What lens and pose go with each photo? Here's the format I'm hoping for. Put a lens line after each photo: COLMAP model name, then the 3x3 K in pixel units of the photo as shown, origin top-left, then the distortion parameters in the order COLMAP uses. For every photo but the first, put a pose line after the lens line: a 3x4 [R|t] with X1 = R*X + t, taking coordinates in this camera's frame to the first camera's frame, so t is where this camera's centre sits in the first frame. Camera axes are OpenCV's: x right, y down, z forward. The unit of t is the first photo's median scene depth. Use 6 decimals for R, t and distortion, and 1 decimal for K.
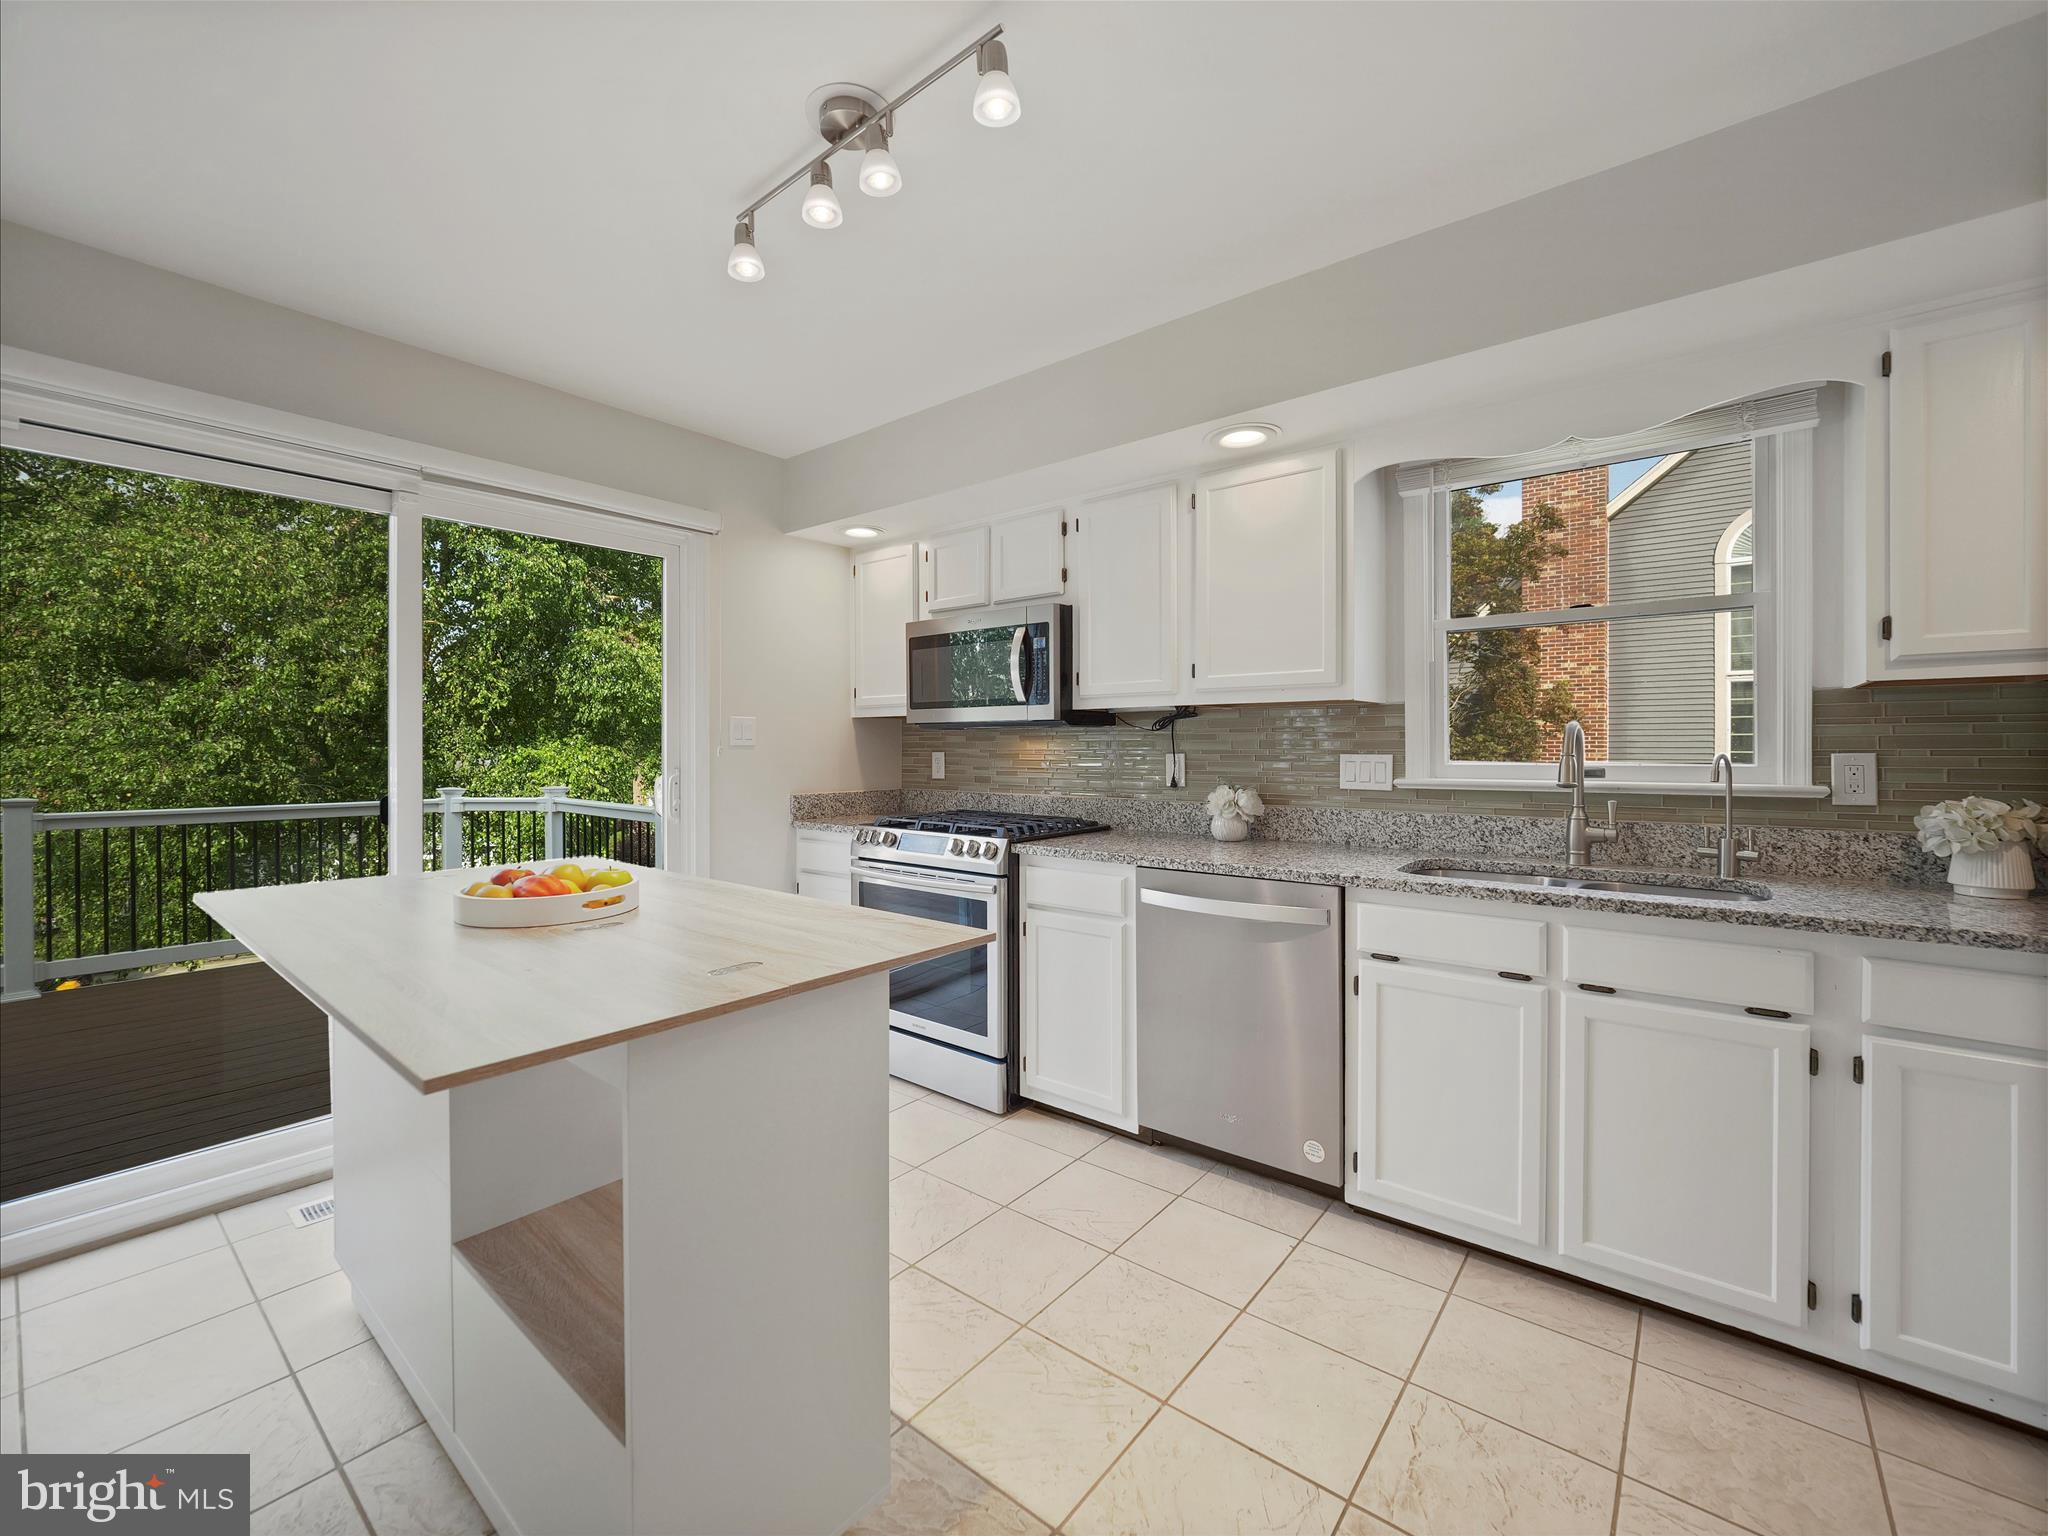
lens RADIAL K [[865.0, 0, 1016.4], [0, 865.0, 752.0], [0, 0, 1]] dist [-0.009539, -0.000013]
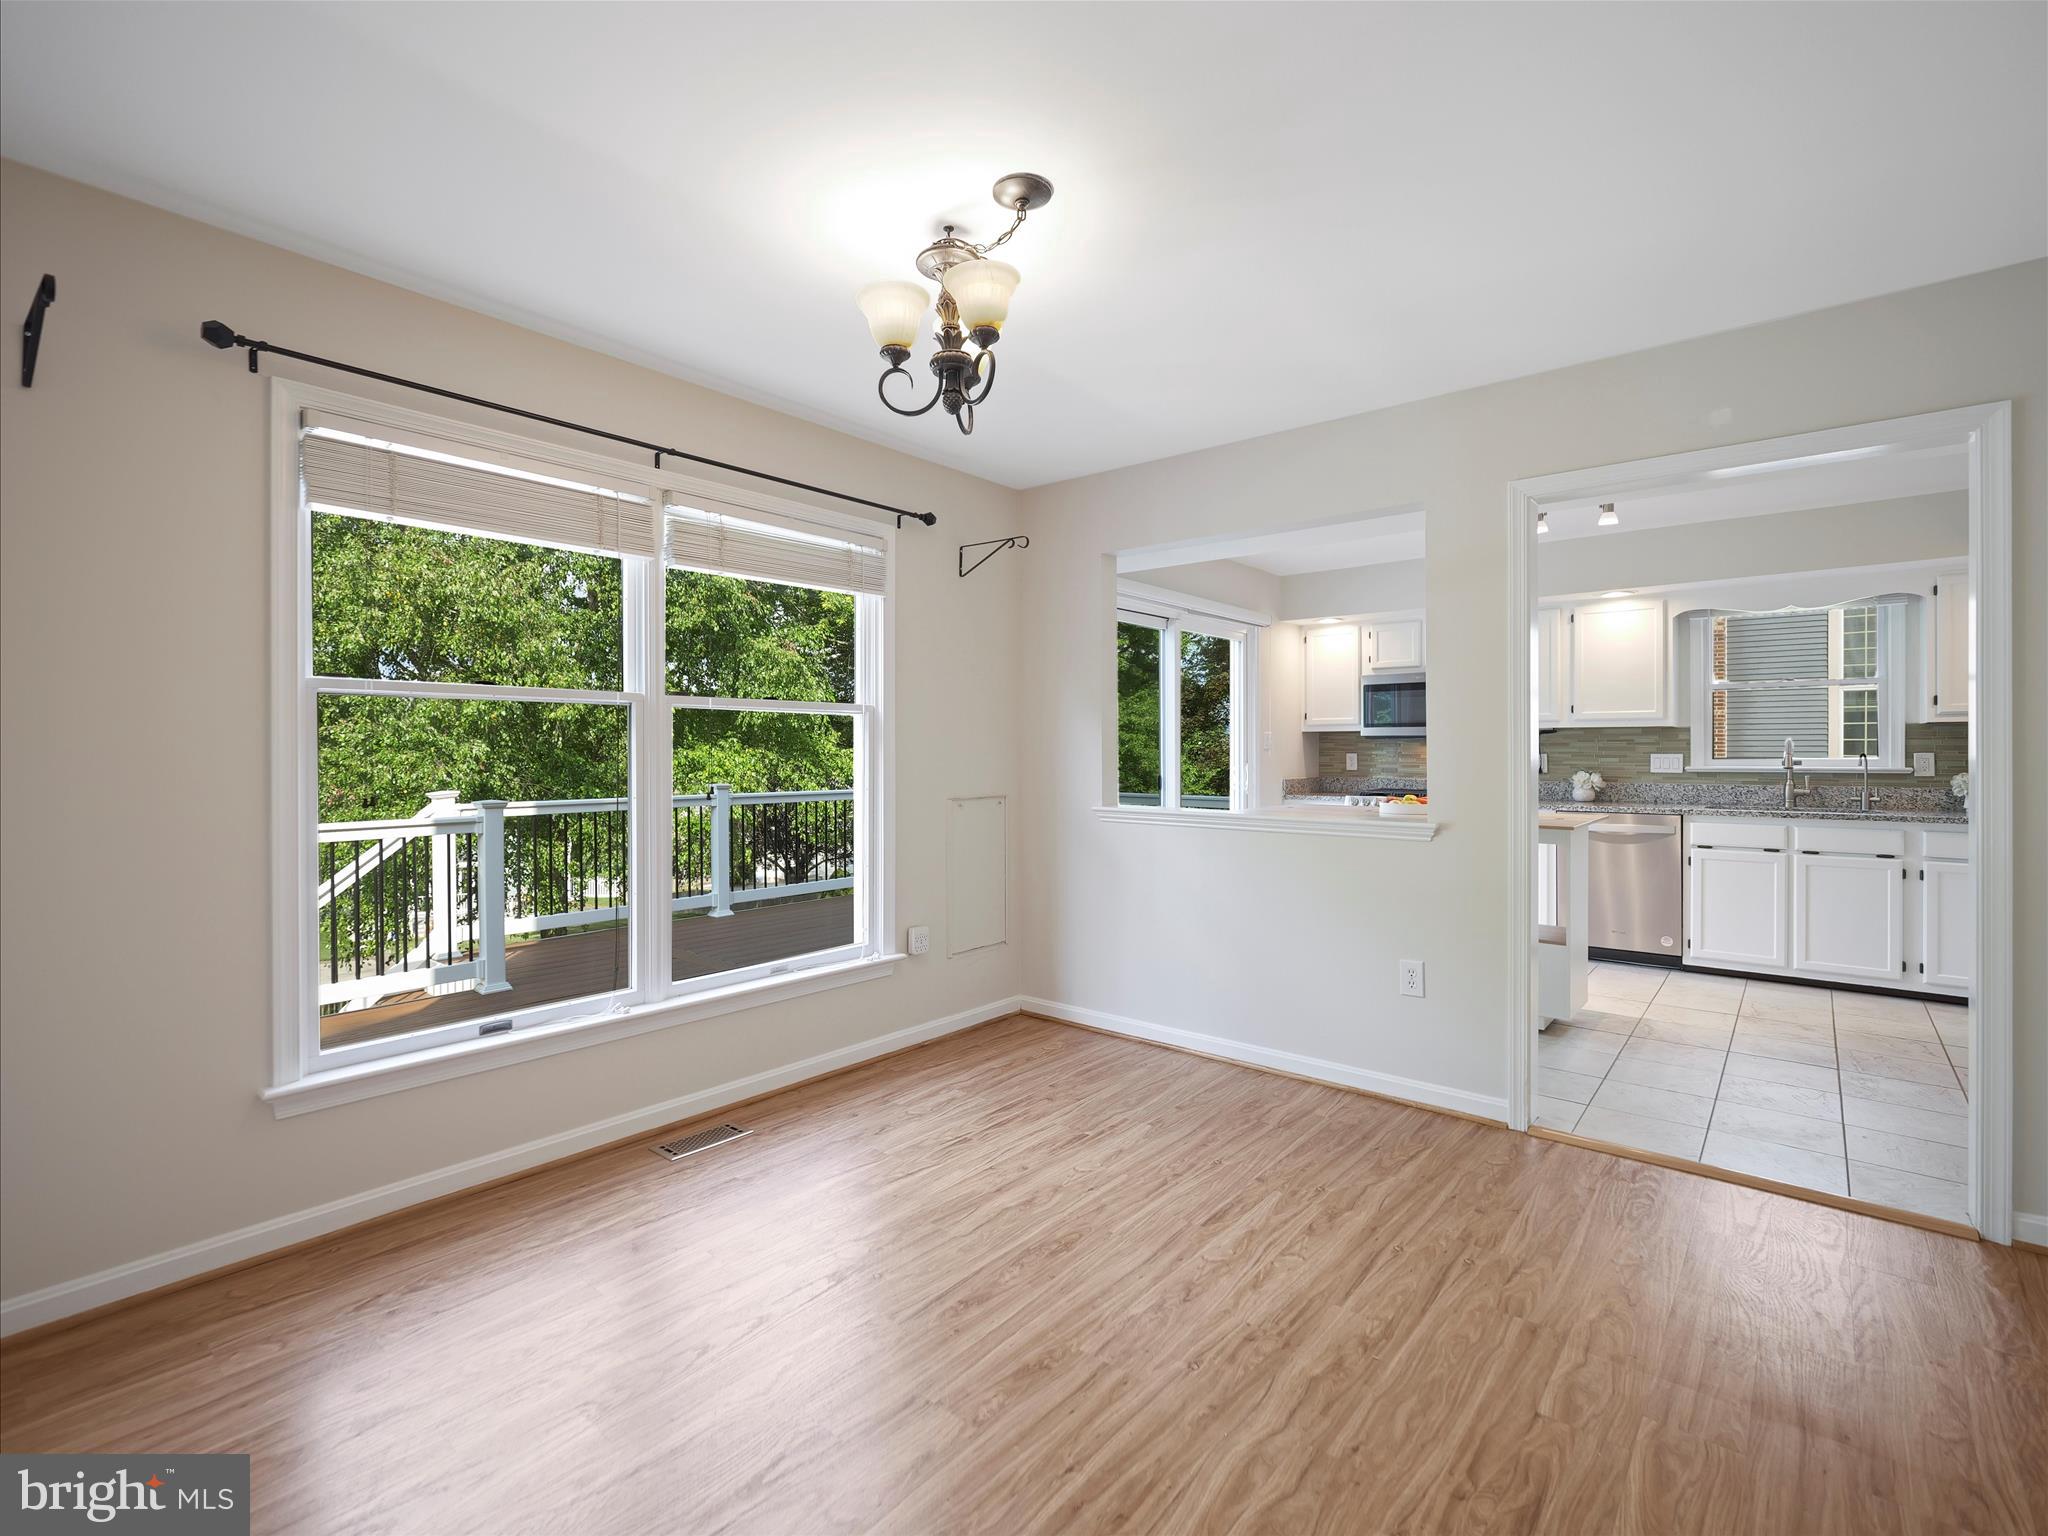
lens RADIAL K [[927.8, 0, 1052.7], [0, 927.8, 756.3], [0, 0, 1]] dist [-0.000349, -0.000228]
pose [[0.999976, 0.000173, -0.006884, -1.080274], [-0.000170, 1.000000, 0.000411, 0.008414], [0.006884, -0.000410, 0.999976, -1.211858]]
